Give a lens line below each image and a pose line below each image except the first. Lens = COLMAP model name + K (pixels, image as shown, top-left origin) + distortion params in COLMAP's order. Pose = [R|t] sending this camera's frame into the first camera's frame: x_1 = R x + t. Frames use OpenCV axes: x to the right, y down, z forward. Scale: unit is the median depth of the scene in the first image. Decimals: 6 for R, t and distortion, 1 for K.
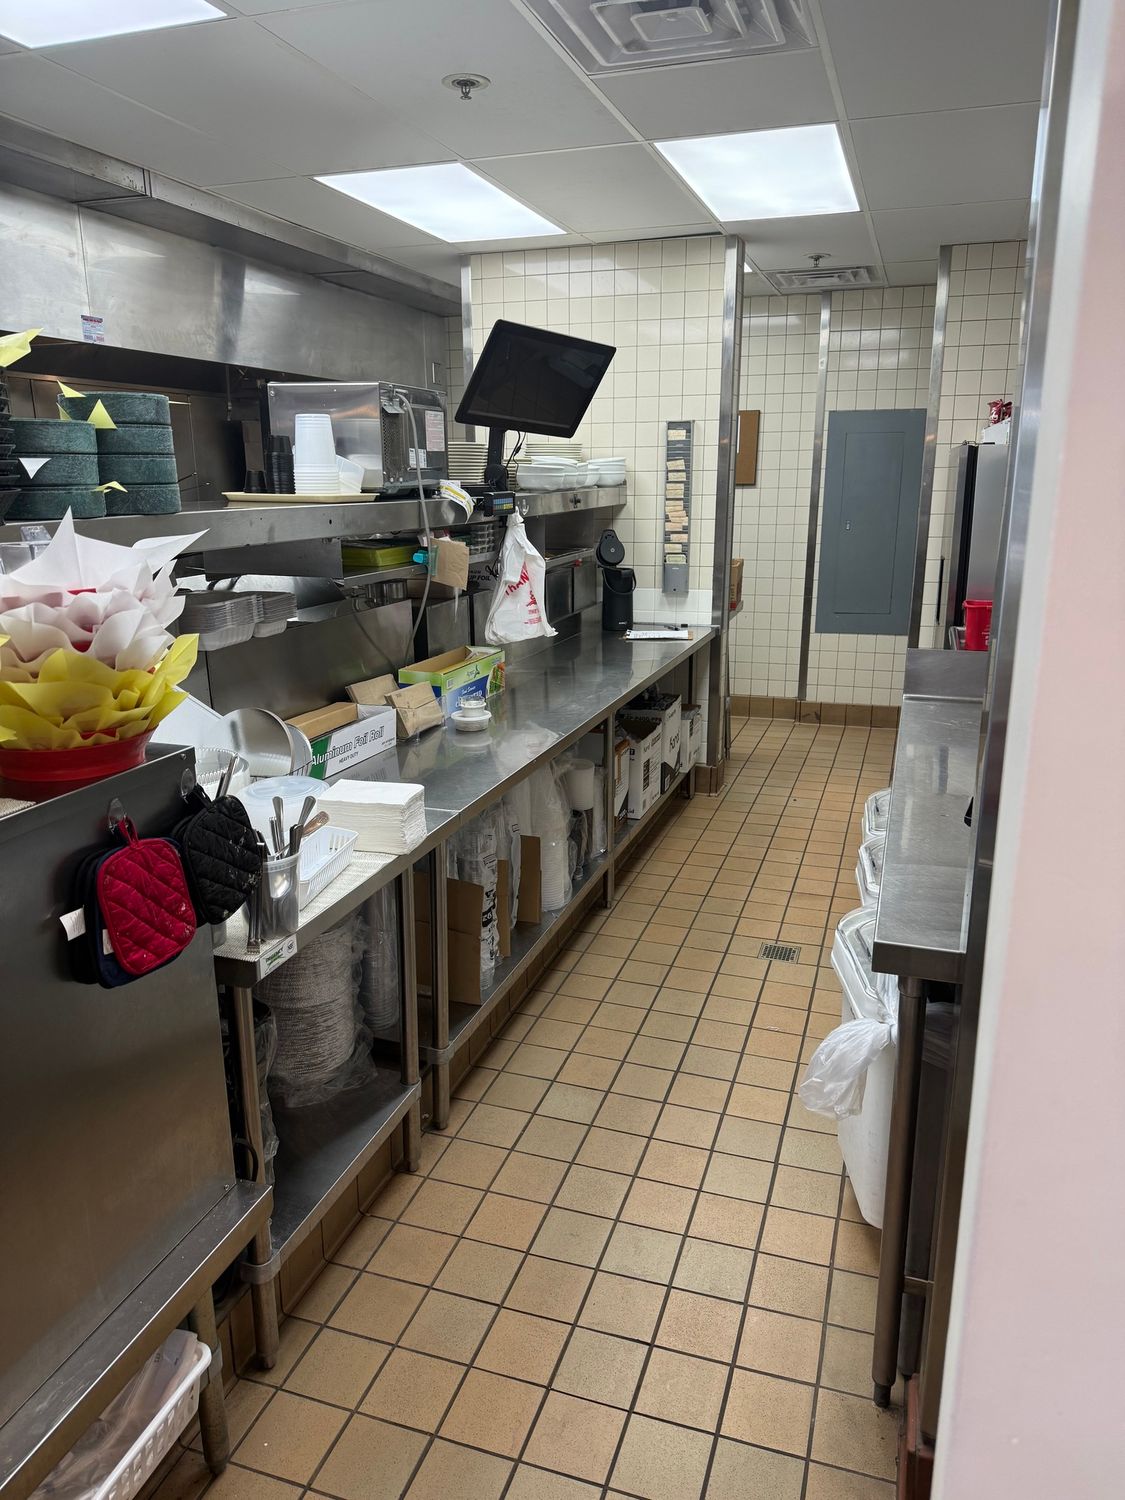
lens RADIAL K [[1053.6, 0, 562.5], [0, 1053.6, 750.0], [0, 0, 1]] dist [0.051576, -0.038288]
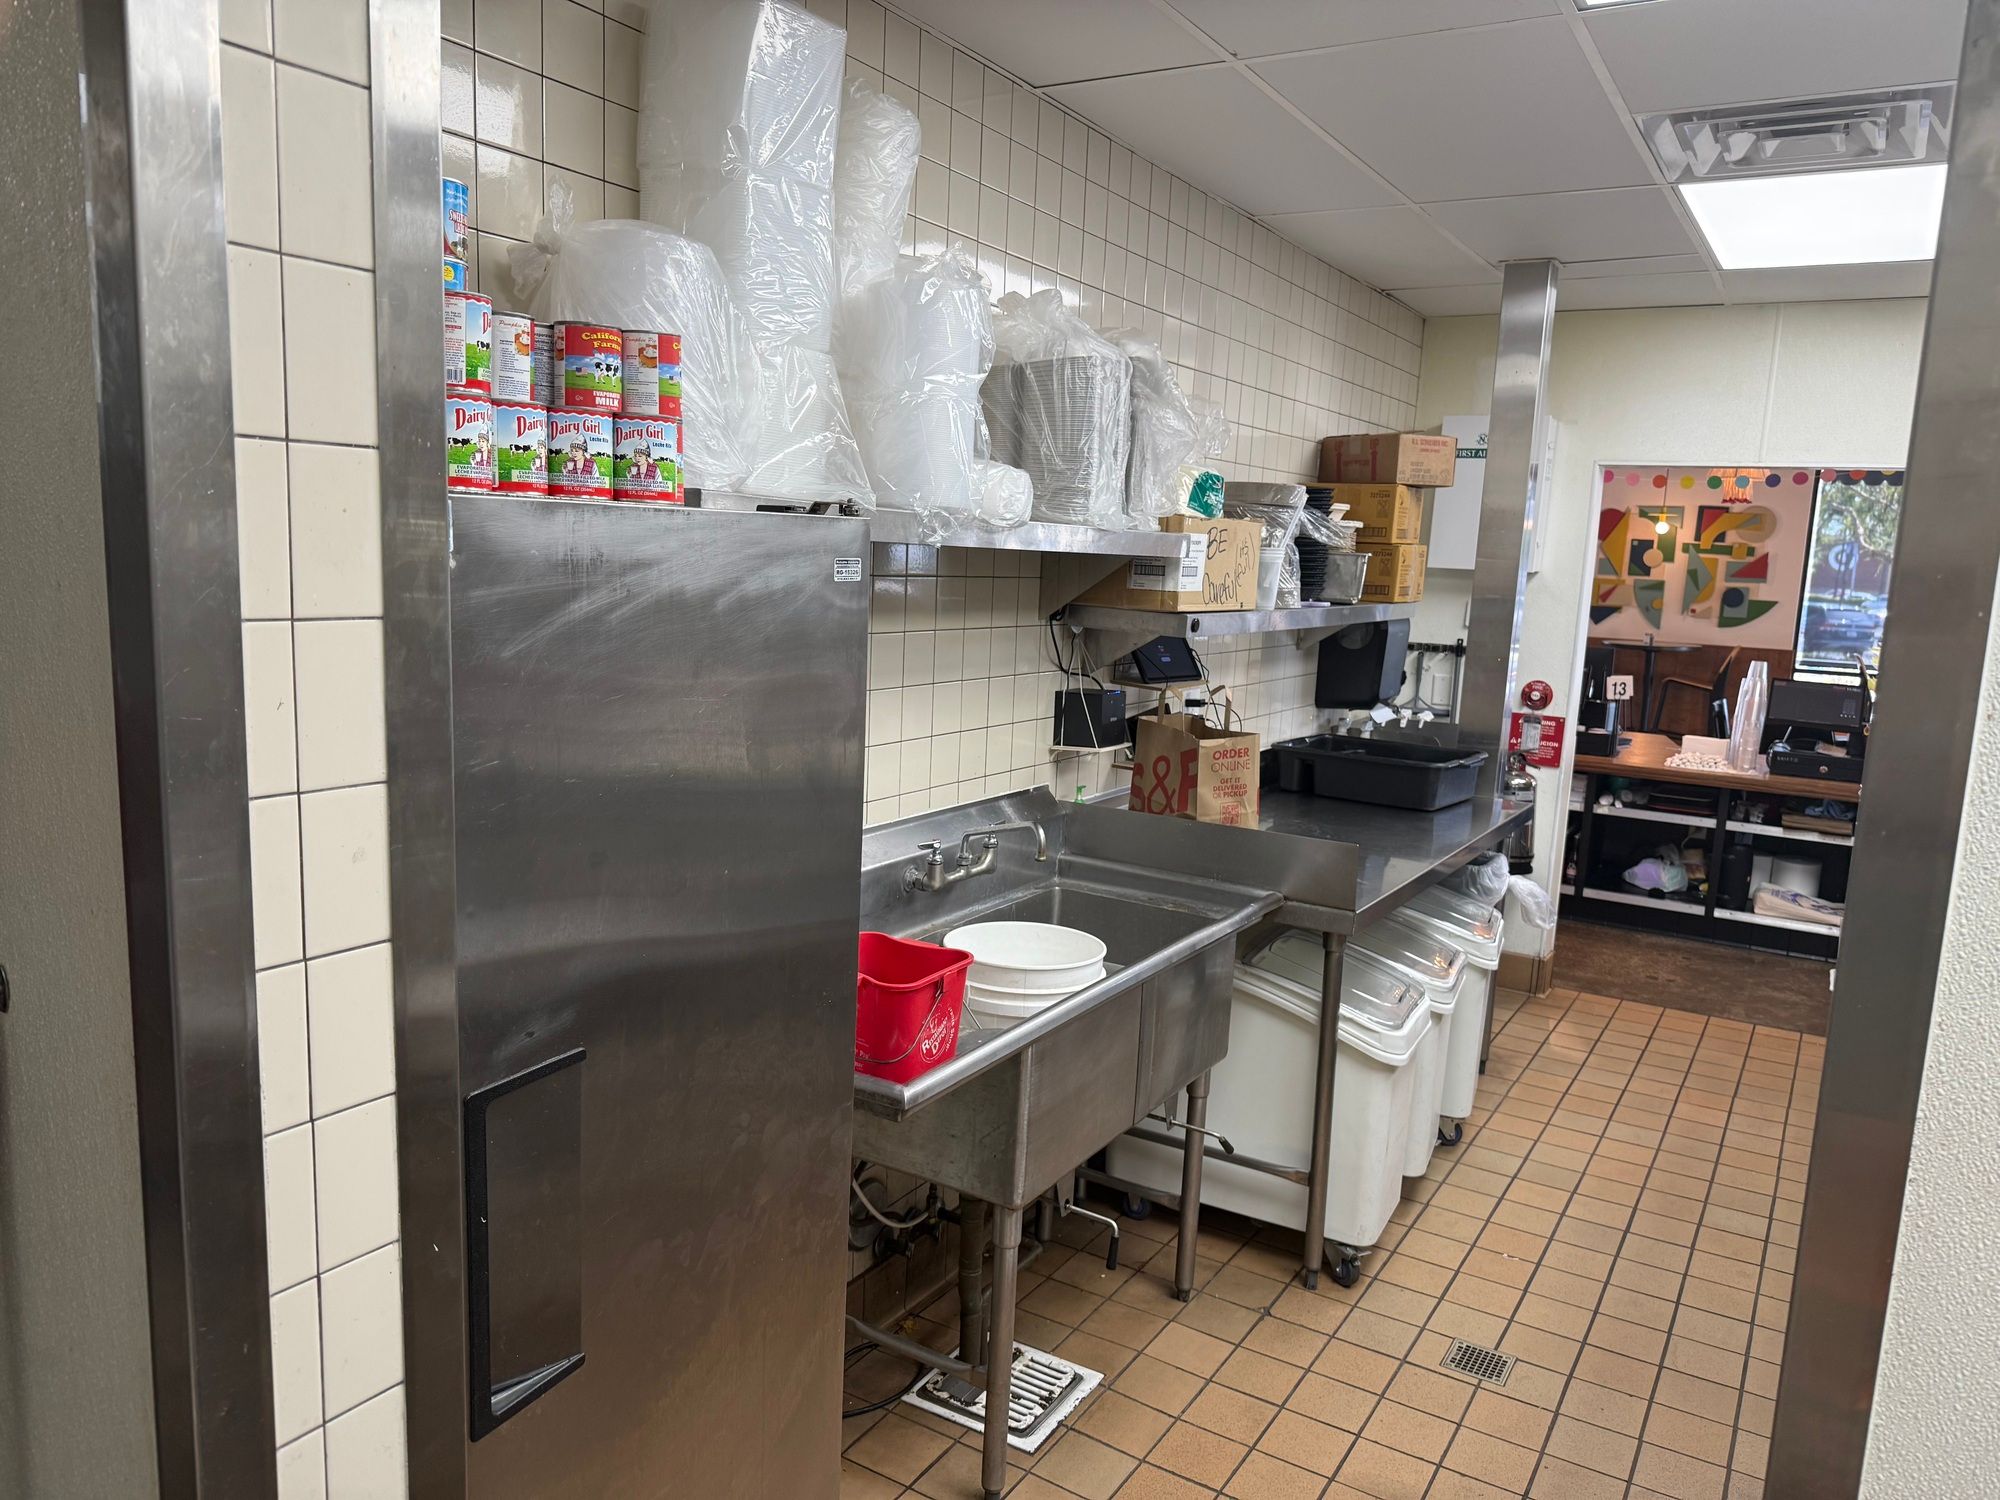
lens RADIAL K [[1410.0, 0, 1006.2], [0, 1410.0, 762.1], [0, 0, 1]] dist [0.056629, -0.078692]
pose [[-0.974128, -0.068453, 0.215383, 0.324176], [0.022221, 0.919398, 0.392701, -0.467193], [-0.224904, 0.387327, -0.894089, 1.697114]]
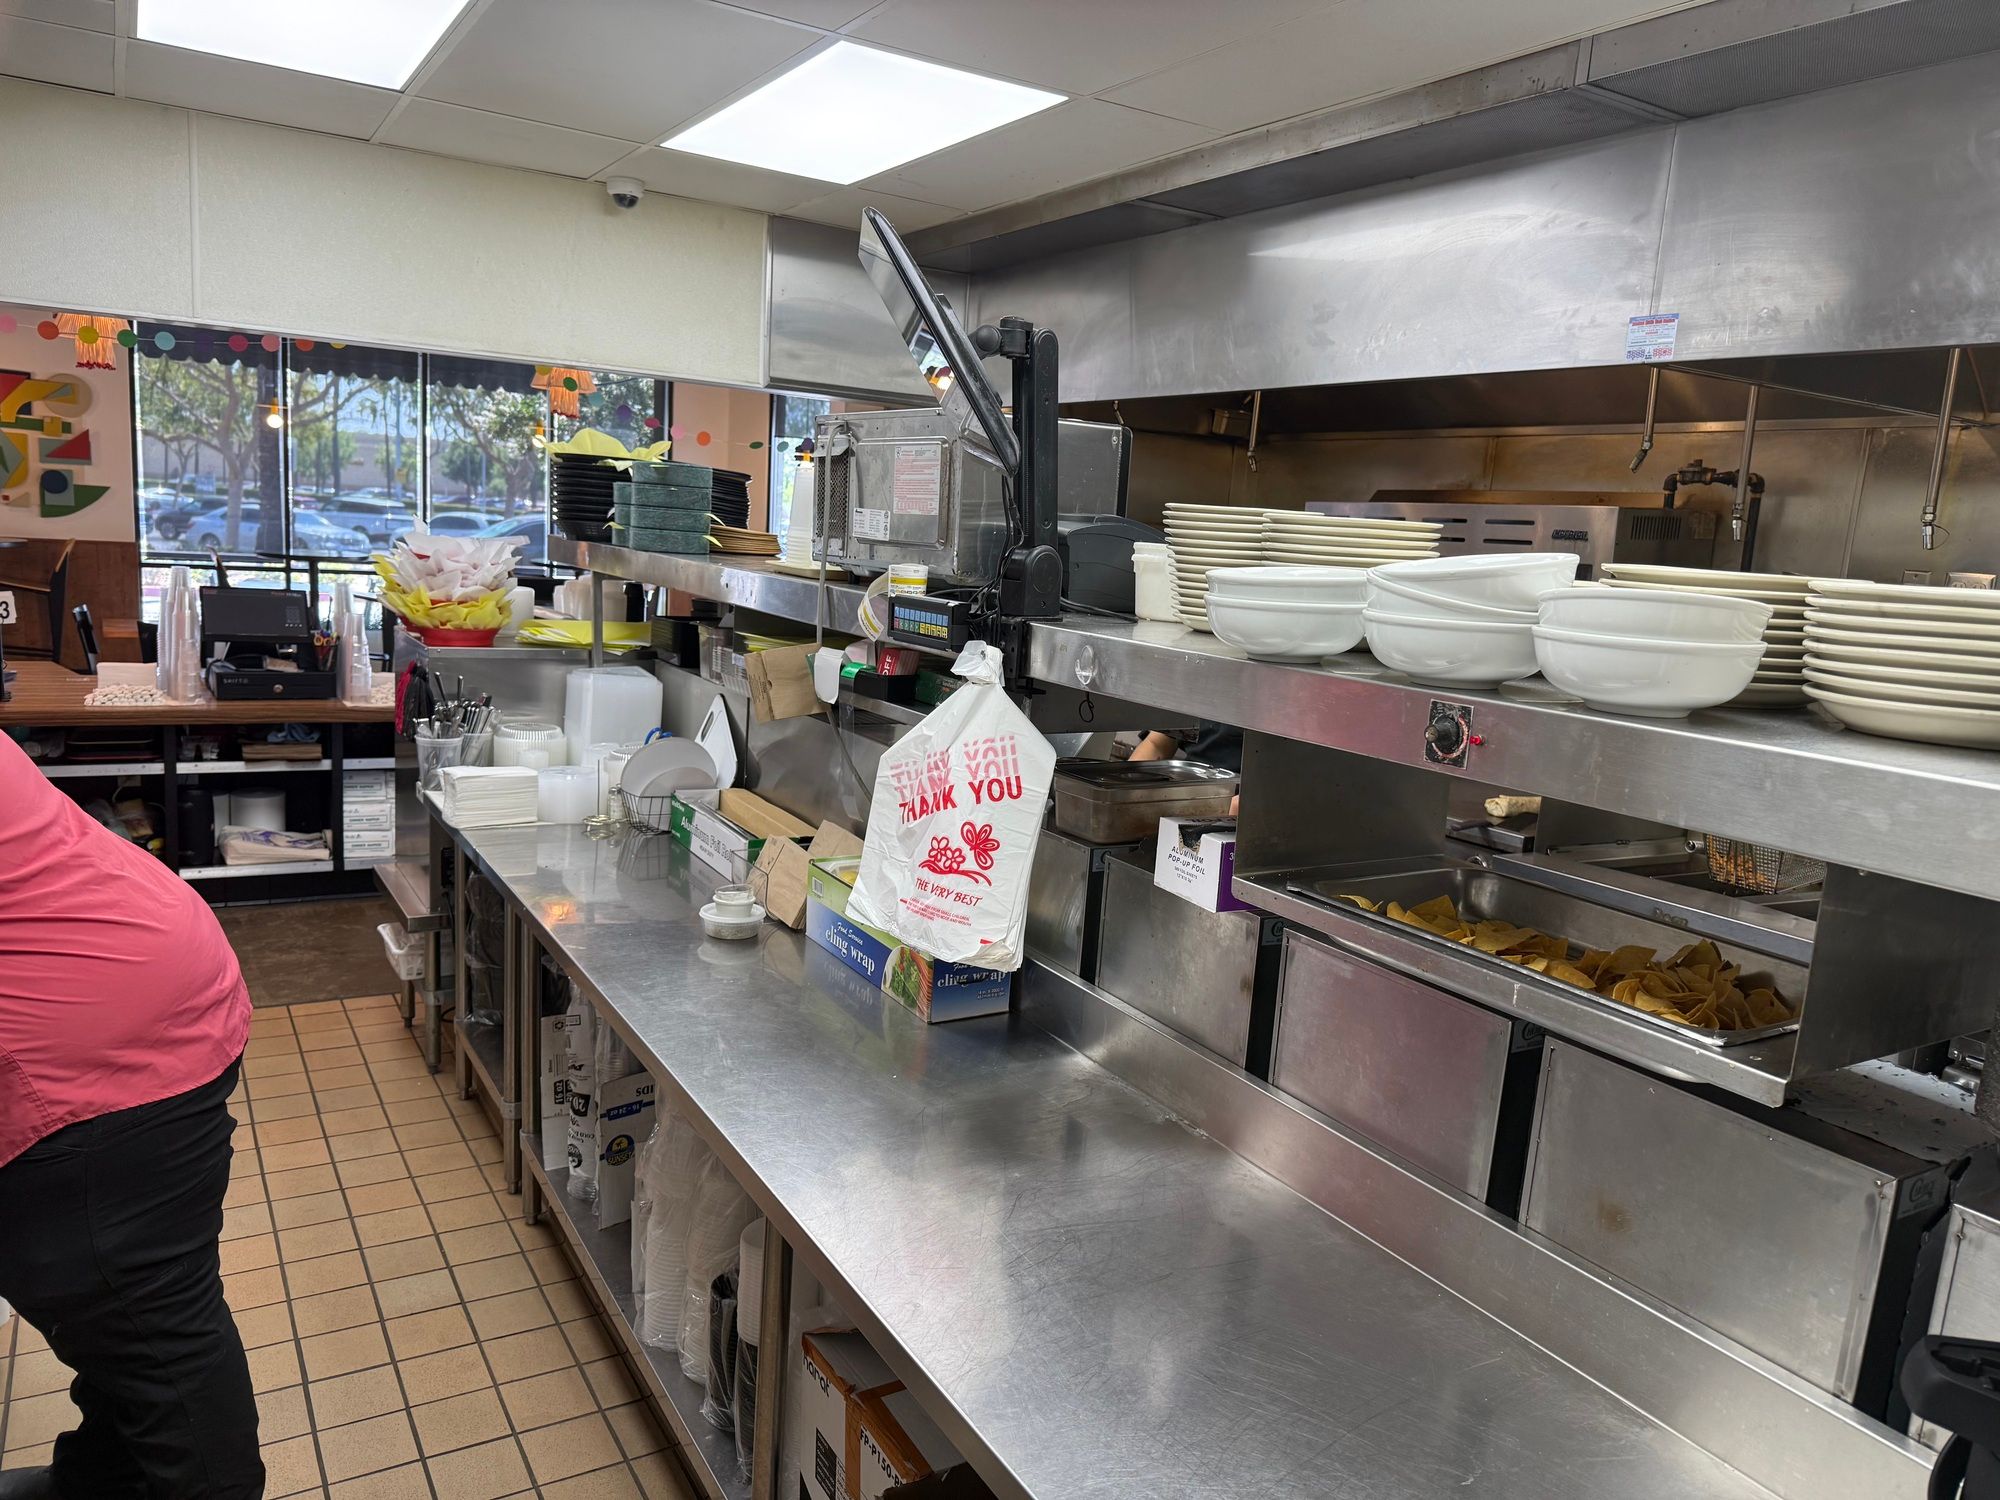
lens RADIAL K [[1410.0, 0, 1006.2], [0, 1410.0, 762.1], [0, 0, 1]] dist [0.056629, -0.078692]
pose [[-0.646564, 0.093809, -0.757070, 0.383281], [-0.254049, 0.909285, 0.329636, -0.381566], [0.719315, 0.405464, -0.564079, 1.370238]]
